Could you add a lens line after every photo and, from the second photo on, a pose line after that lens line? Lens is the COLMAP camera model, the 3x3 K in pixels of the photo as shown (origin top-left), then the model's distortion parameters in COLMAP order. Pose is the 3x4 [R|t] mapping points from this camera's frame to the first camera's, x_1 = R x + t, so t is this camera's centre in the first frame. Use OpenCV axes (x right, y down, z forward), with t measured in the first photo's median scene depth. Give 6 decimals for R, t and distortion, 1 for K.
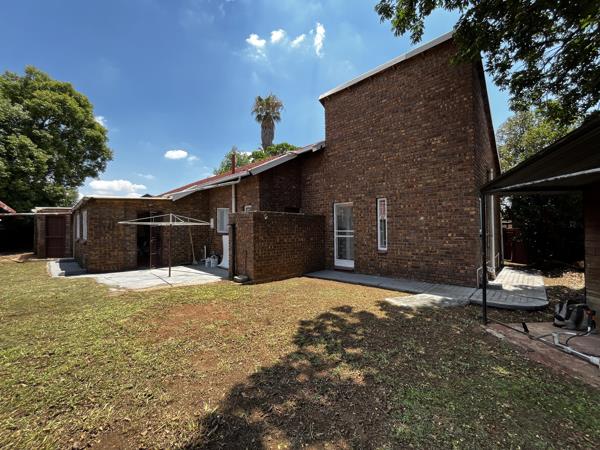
lens RADIAL K [[242.5, 0, 299.4], [0, 242.5, 224.4], [0, 0, 1]] dist [-0.010343, 0.000742]
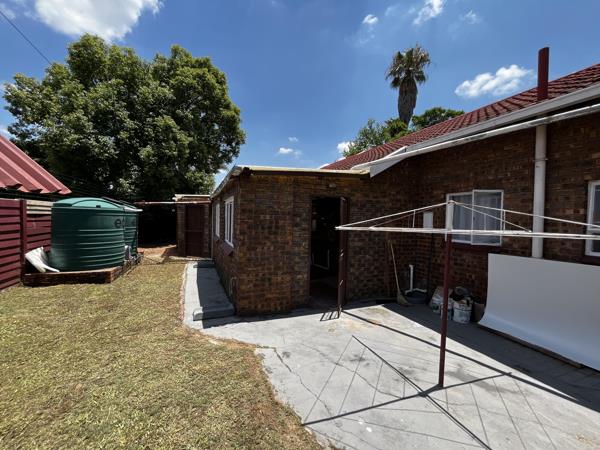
lens RADIAL K [[242.5, 0, 300.0], [0, 242.5, 224.1], [0, 0, 1]] dist [-0.010343, 0.000742]
pose [[0.922513, 0.034839, -0.384390, -0.301262], [-0.020428, 0.998929, 0.041511, -0.010986], [0.385425, -0.030443, 0.922237, 0.310353]]
